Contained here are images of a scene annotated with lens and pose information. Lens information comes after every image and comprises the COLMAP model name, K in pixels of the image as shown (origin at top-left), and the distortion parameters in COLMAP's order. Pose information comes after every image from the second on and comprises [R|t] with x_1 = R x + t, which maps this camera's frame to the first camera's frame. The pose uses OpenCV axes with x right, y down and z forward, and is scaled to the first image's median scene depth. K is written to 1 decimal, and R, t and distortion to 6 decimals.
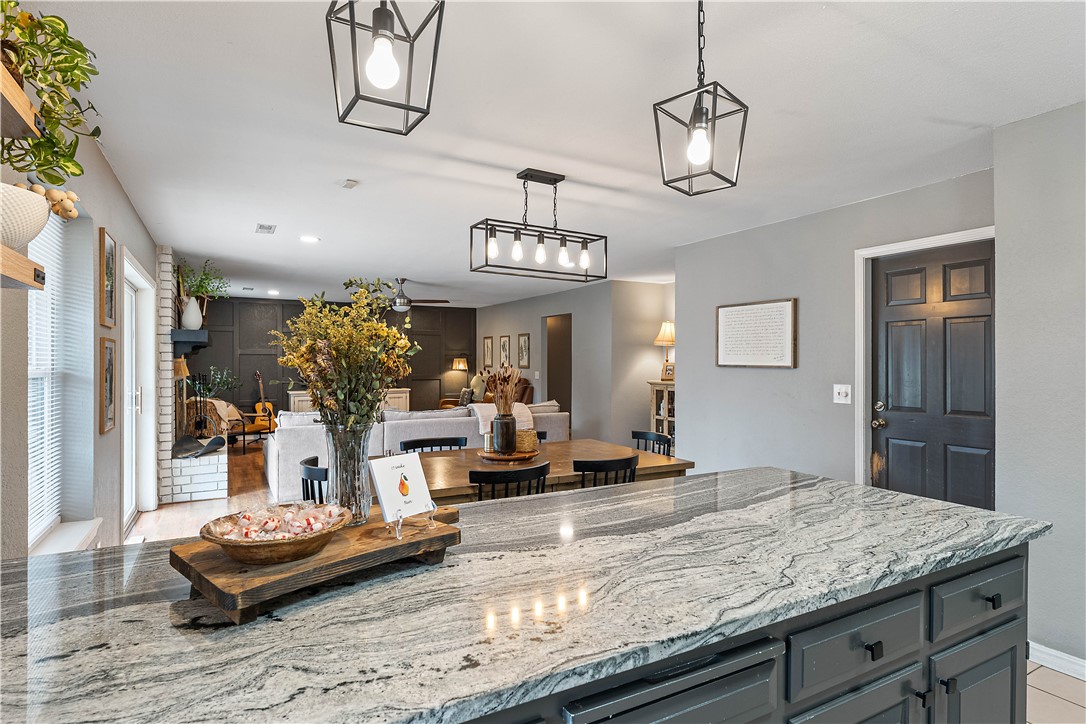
lens RADIAL K [[571.9, 0, 540.2], [0, 571.9, 335.5], [0, 0, 1]] dist [-0.041877, -0.000165]
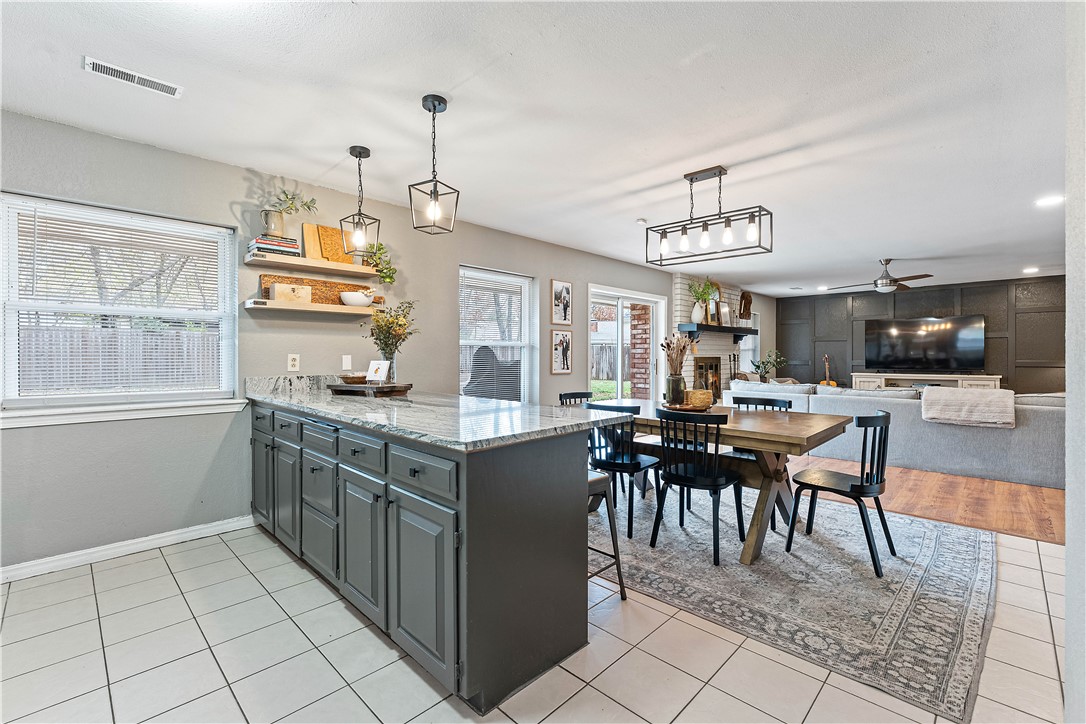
lens RADIAL K [[477.1, 0, 535.4], [0, 477.1, 359.2], [0, 0, 1]] dist [0.001010, -0.000053]
pose [[0.289877, 0.009461, -0.957017, 0.290467], [0.041021, 0.998909, 0.022300, 0.024136], [0.956184, -0.045723, 0.289173, 0.119429]]
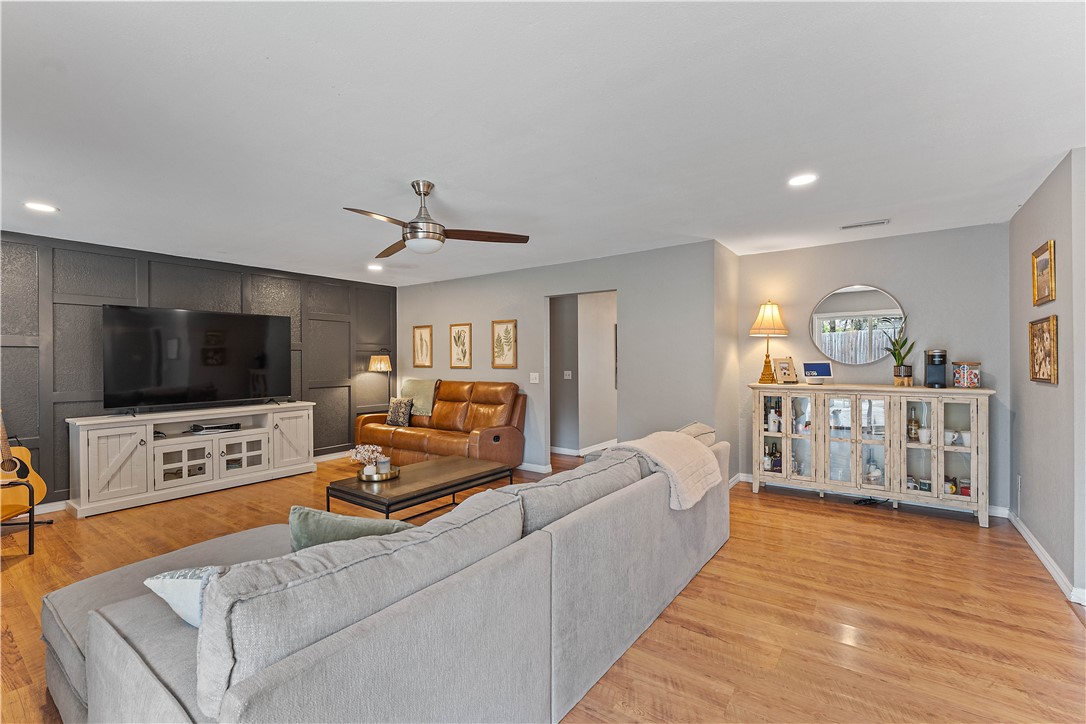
lens RADIAL K [[477.1, 0, 534.8], [0, 477.1, 361.6], [0, 0, 1]] dist [0.001010, -0.000053]
pose [[0.910919, -0.005988, 0.412543, -0.245290], [-0.012988, 0.998983, 0.043180, 0.022726], [-0.412382, -0.044692, 0.909914, 0.448934]]
